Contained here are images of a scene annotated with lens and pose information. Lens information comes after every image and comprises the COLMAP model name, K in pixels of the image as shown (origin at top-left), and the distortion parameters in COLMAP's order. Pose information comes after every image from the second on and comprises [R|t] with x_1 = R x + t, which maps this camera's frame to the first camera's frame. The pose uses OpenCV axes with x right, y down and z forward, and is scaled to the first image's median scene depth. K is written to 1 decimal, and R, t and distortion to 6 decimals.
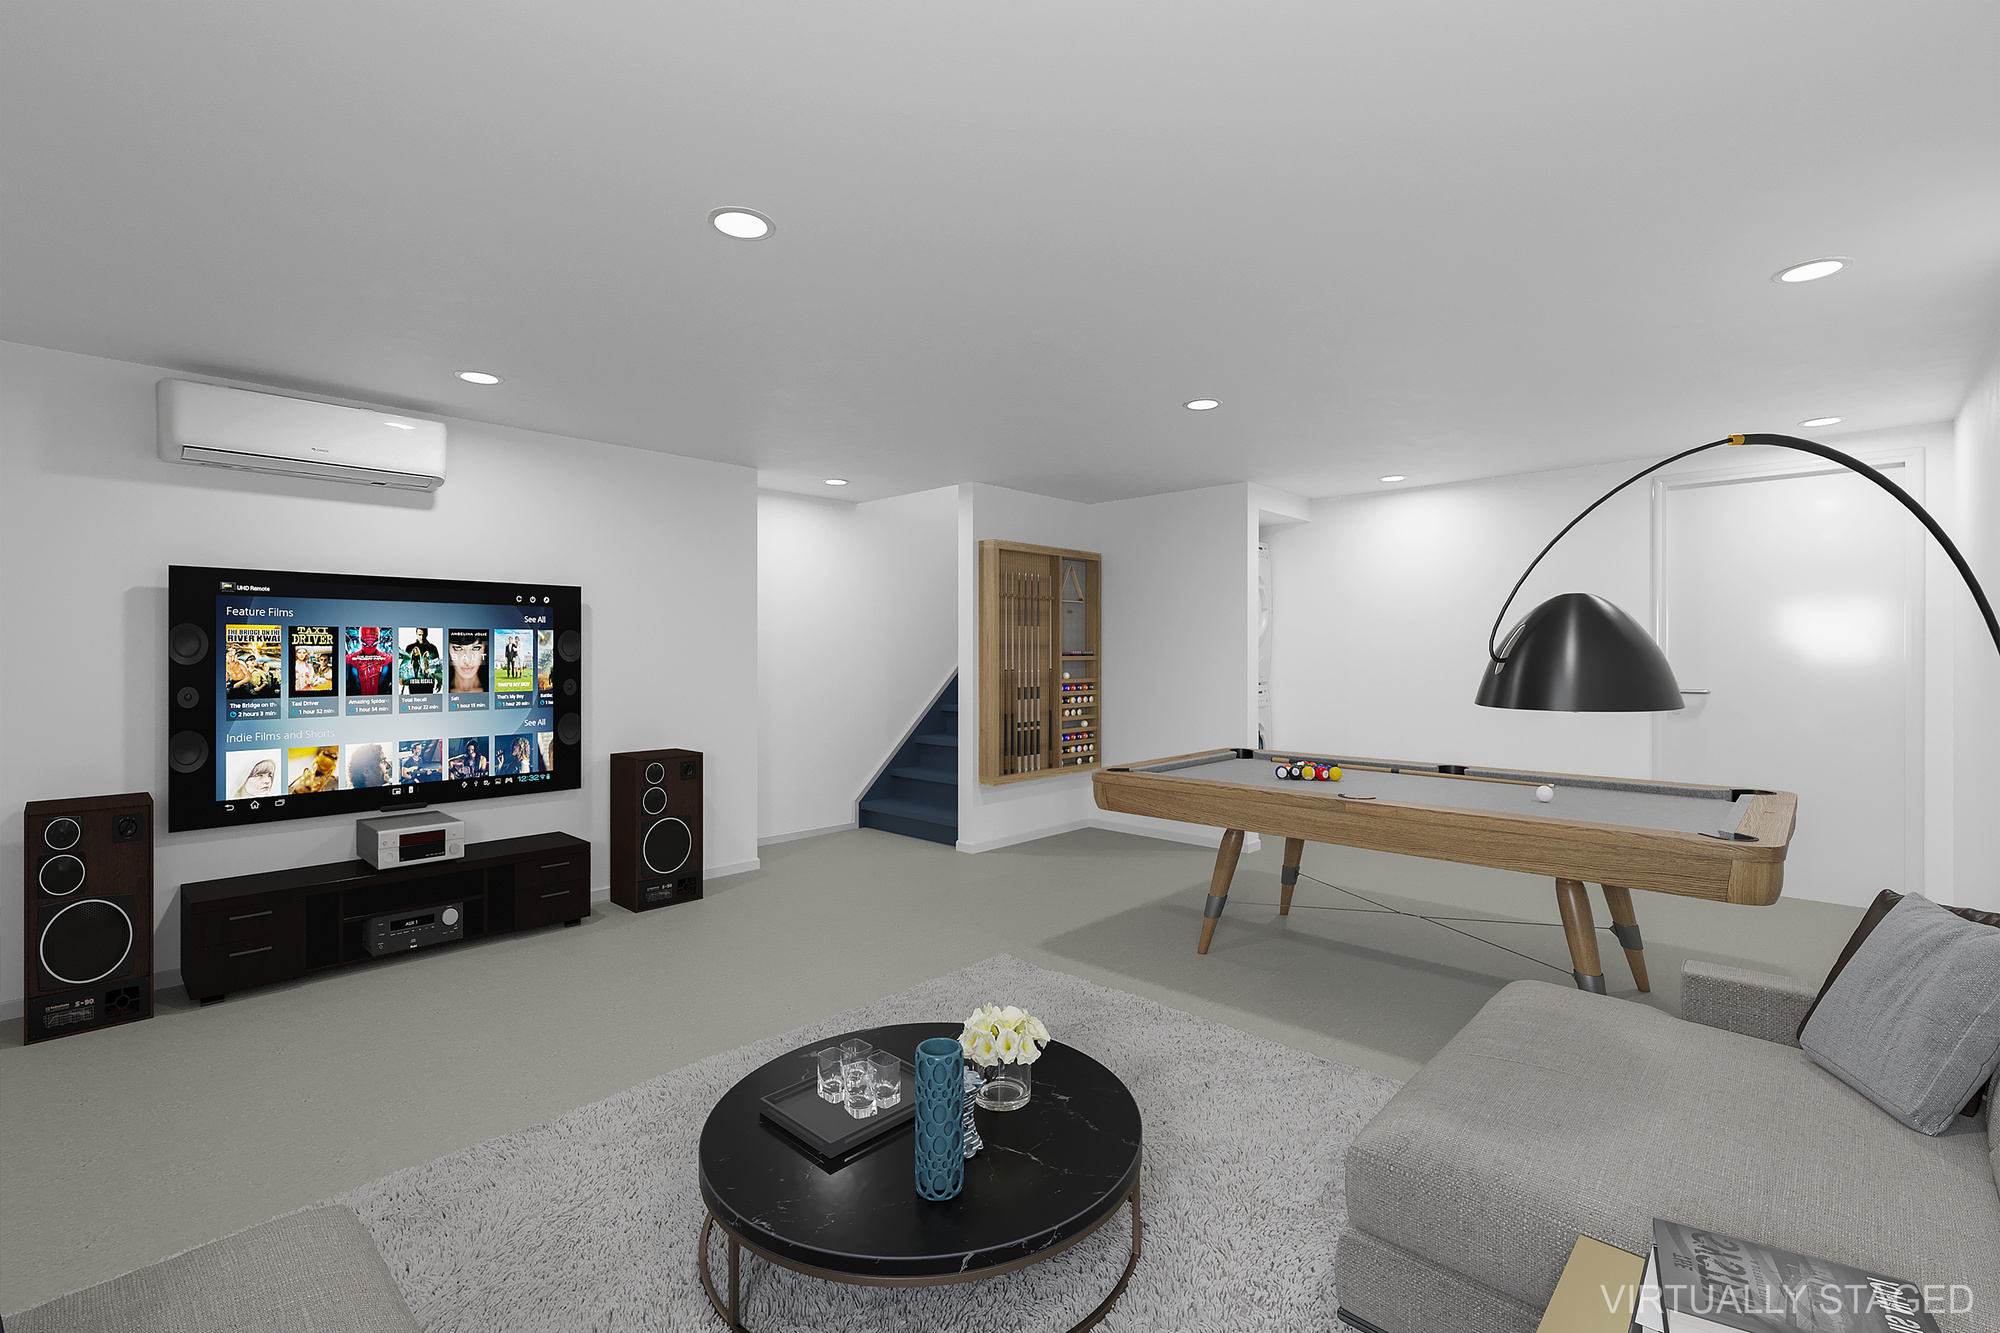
lens RADIAL K [[915.9, 0, 1000.0], [0, 915.9, 666.5], [0, 0, 1]] dist [-0.000171, 0.080938]
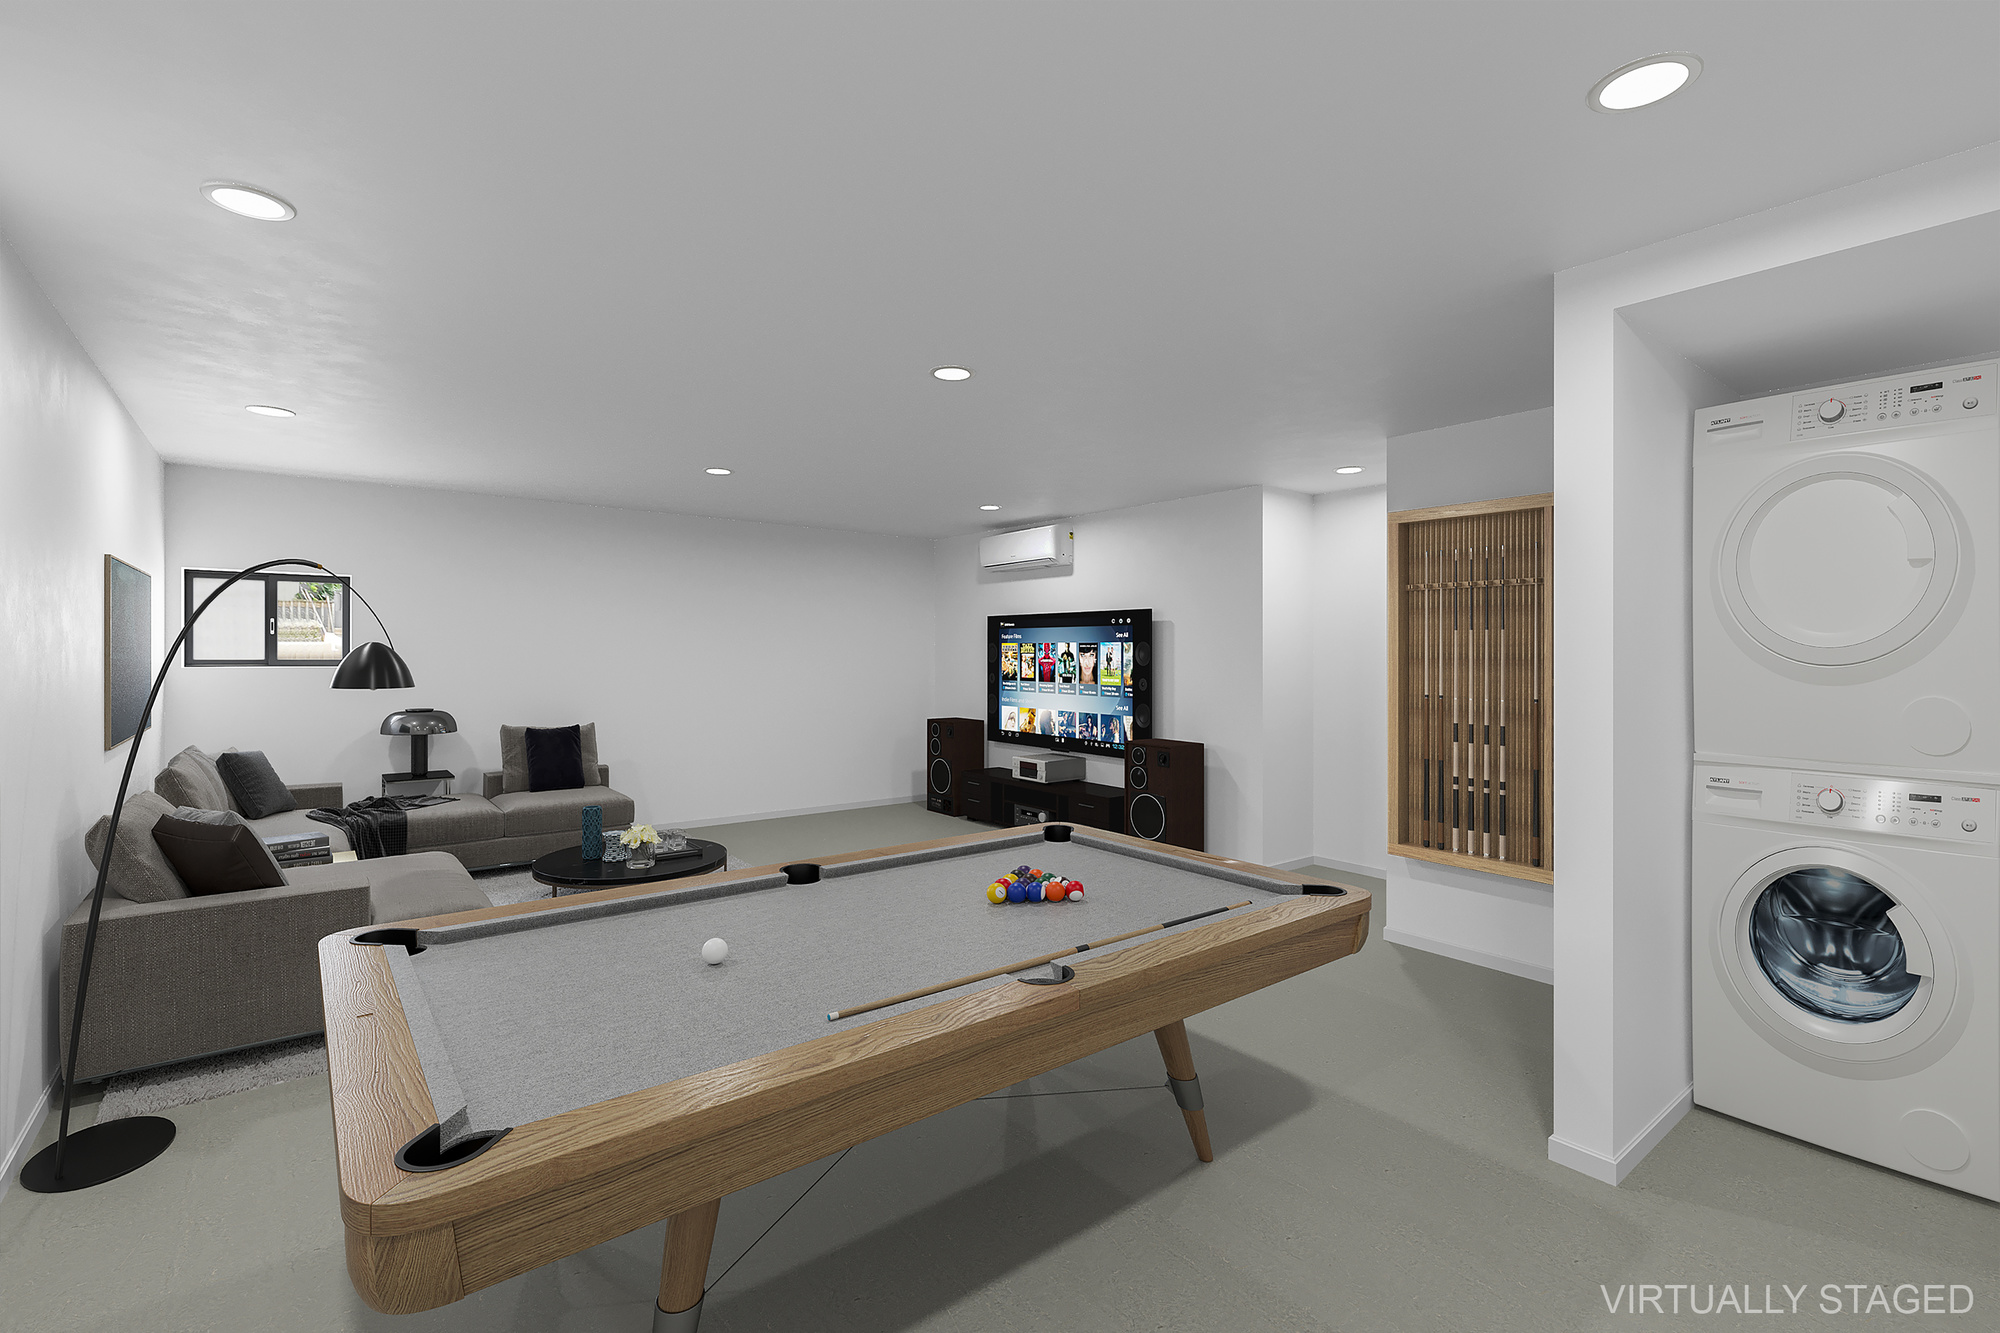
lens RADIAL K [[915.9, 0, 1000.0], [0, 915.9, 666.5], [0, 0, 1]] dist [-0.000171, 0.080938]
pose [[-0.104942, 0.023611, -0.994198, 0.965956], [-0.017205, 0.999525, 0.025554, -0.037721], [0.994330, 0.019787, -0.104486, 1.019914]]
